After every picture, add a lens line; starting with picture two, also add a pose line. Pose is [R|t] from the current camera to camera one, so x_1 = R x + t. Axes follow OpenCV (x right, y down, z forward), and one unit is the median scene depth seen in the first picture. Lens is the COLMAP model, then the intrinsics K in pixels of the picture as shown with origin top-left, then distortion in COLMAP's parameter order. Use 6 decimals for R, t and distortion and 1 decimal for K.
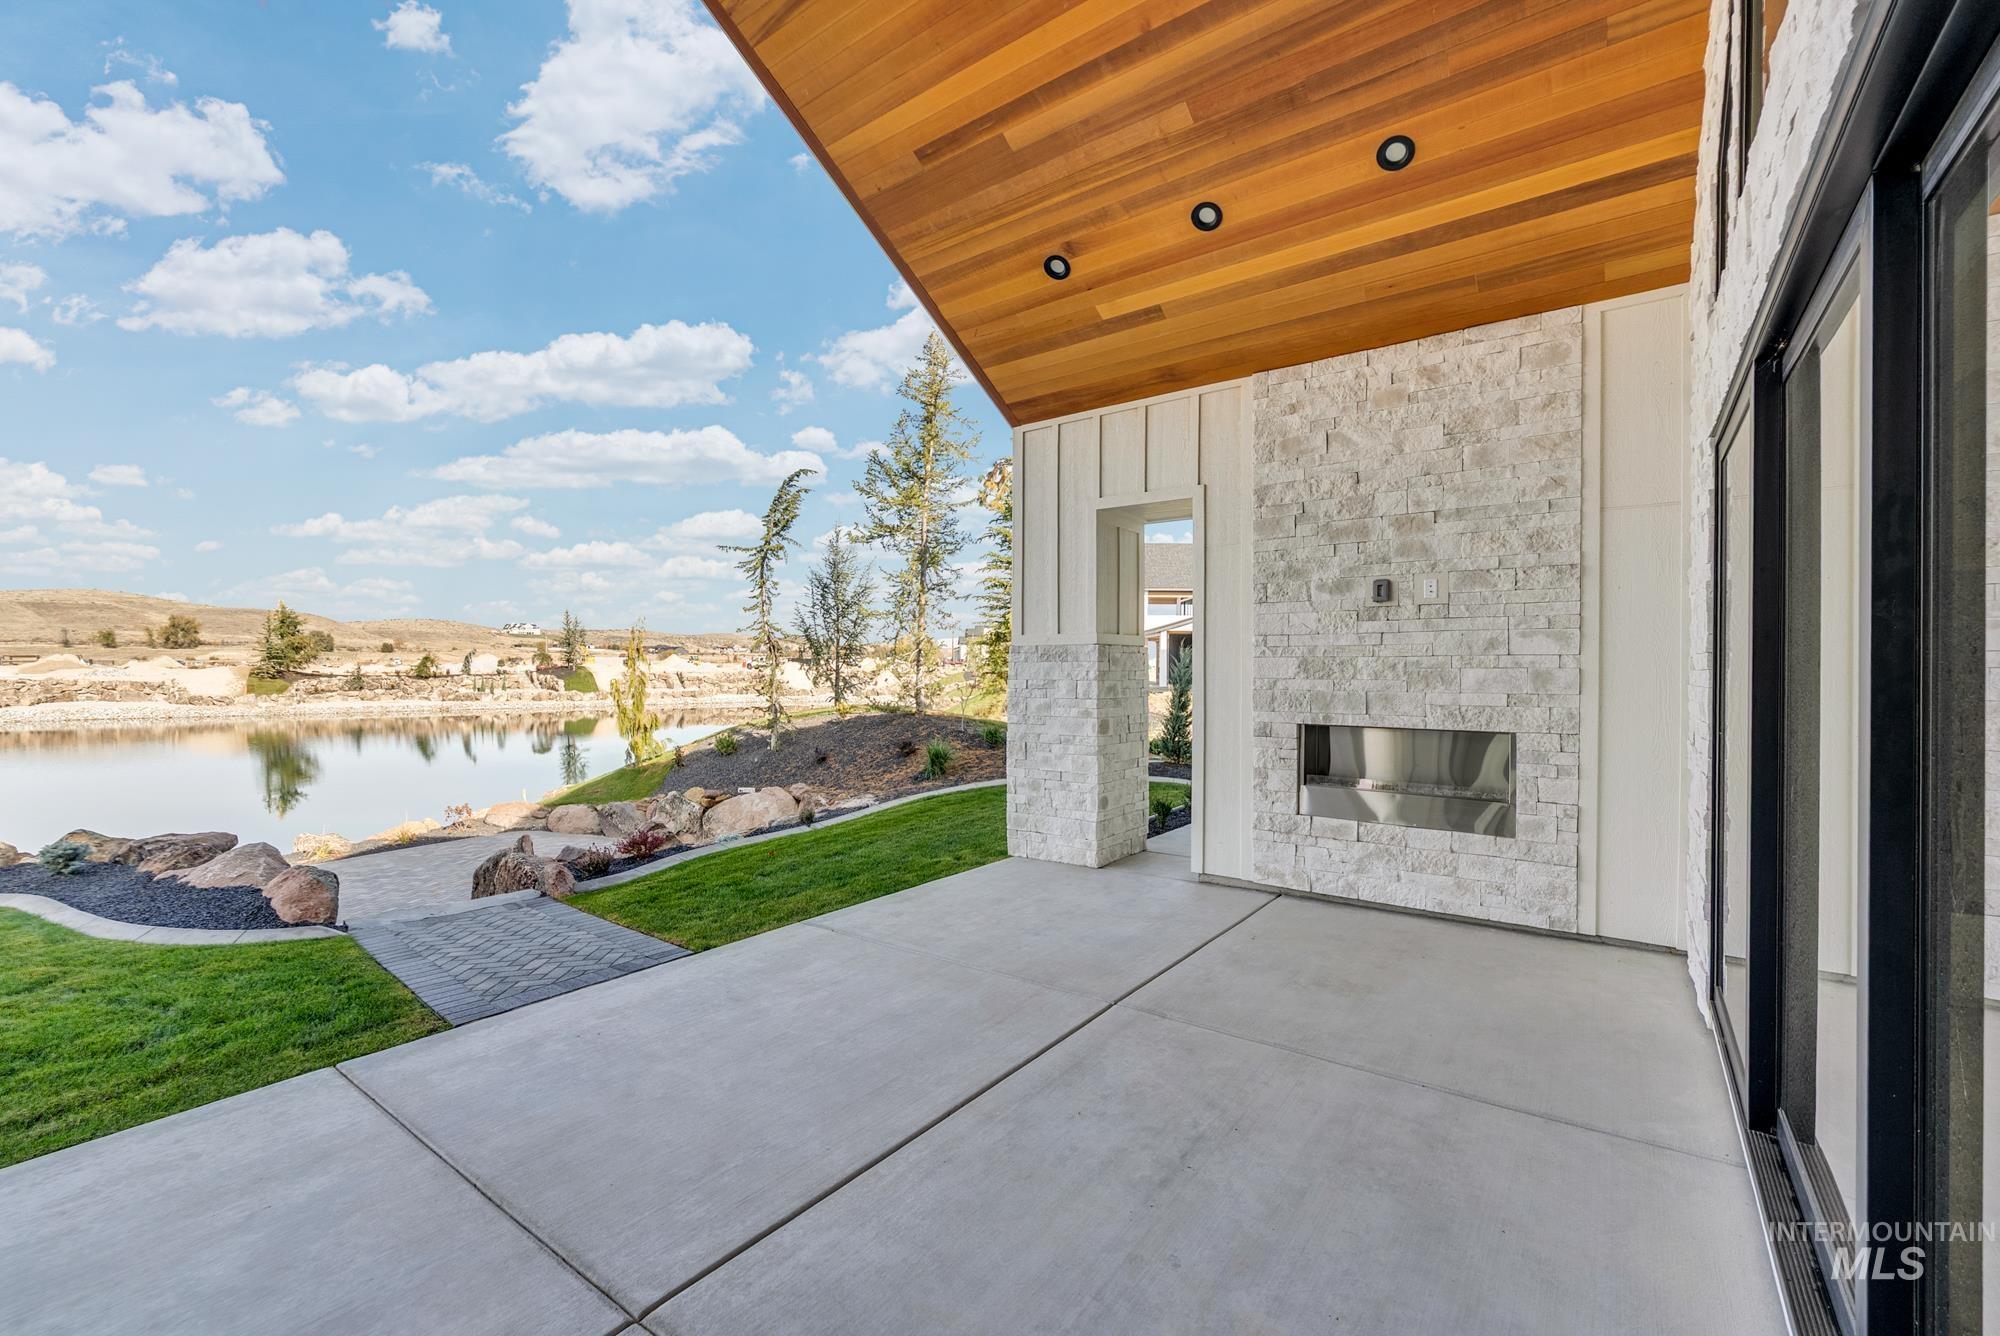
lens RADIAL K [[818.5, 0, 996.8], [0, 818.5, 671.0], [0, 0, 1]] dist [0.000962, -0.000433]
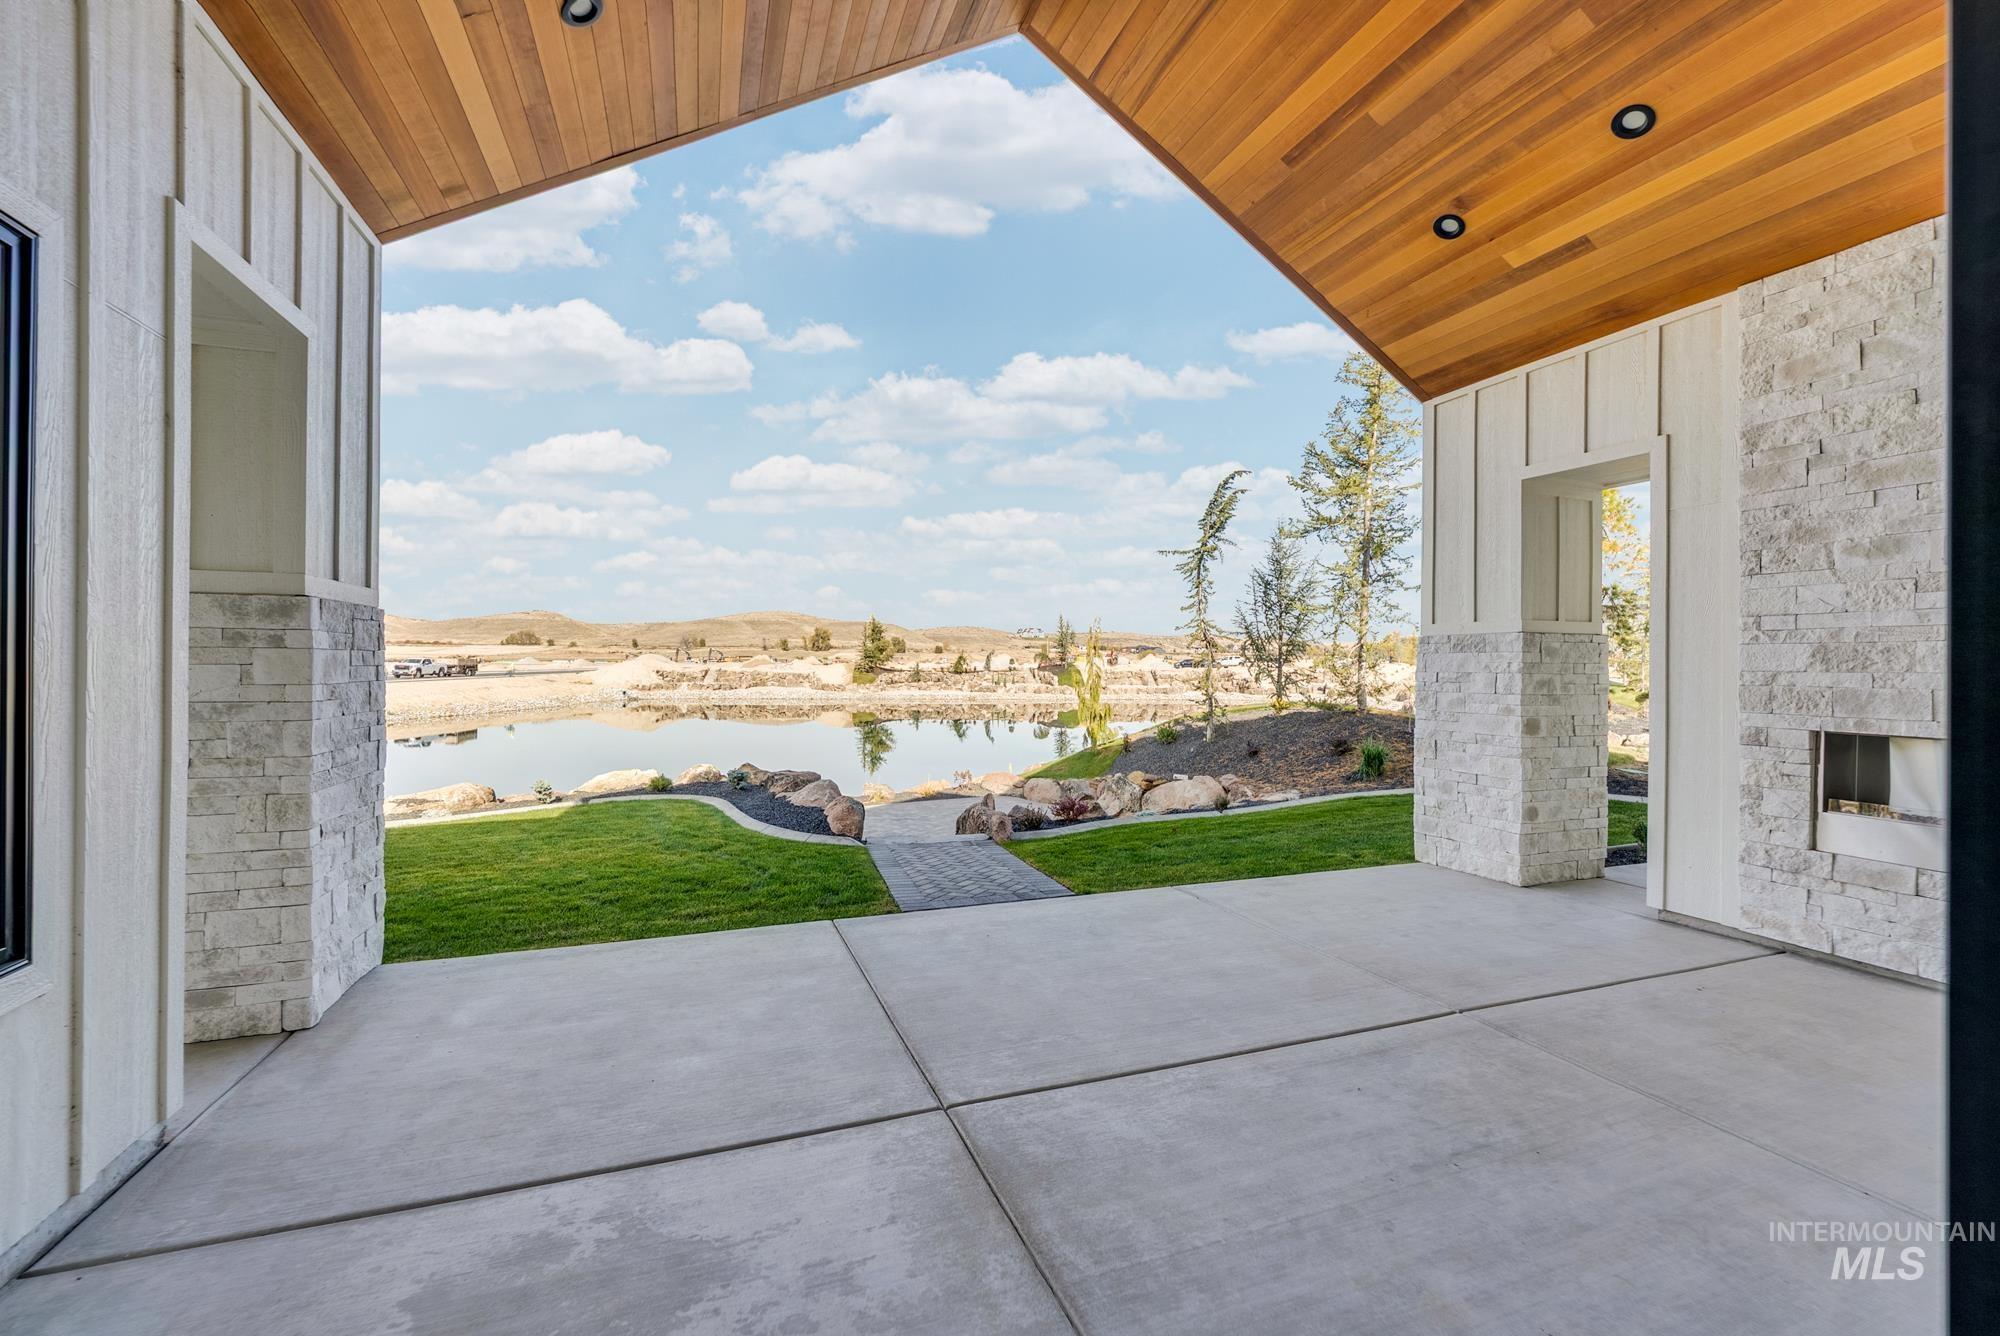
lens RADIAL K [[803.9, 0, 992.3], [0, 803.9, 663.0], [0, 0, 1]] dist [0.000617, -0.000373]
pose [[0.839780, 0.003498, -0.542915, 0.123587], [-0.008554, 0.999940, -0.006788, 0.012126], [0.542859, 0.010344, 0.839760, -0.040254]]
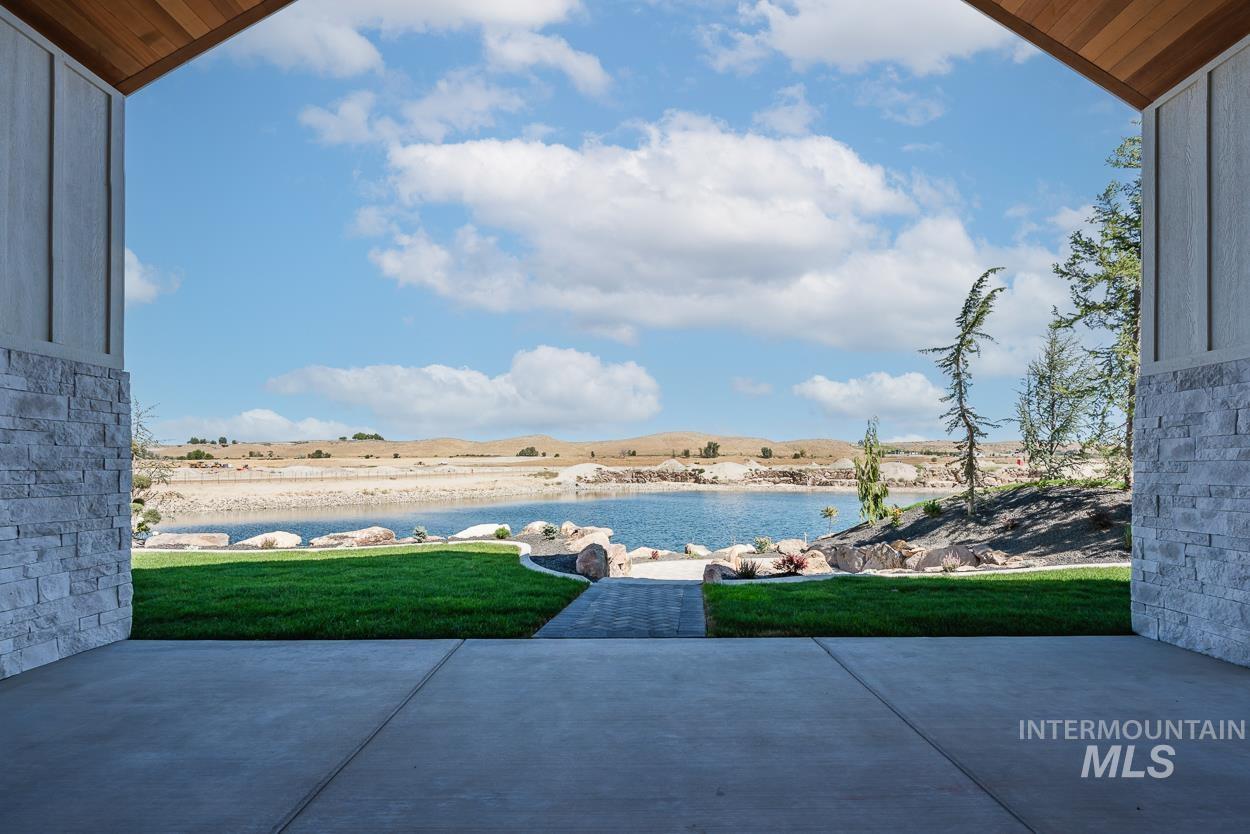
lens RADIAL K [[566.8, 0, 649.6], [0, 566.8, 471.8], [0, 0, 1]] dist [-0.008142, -0.000060]
pose [[0.624034, 0.005199, -0.781380, 0.178392], [-0.002904, 0.999986, 0.004335, 0.072954], [0.781392, -0.000436, 0.624040, 0.312379]]
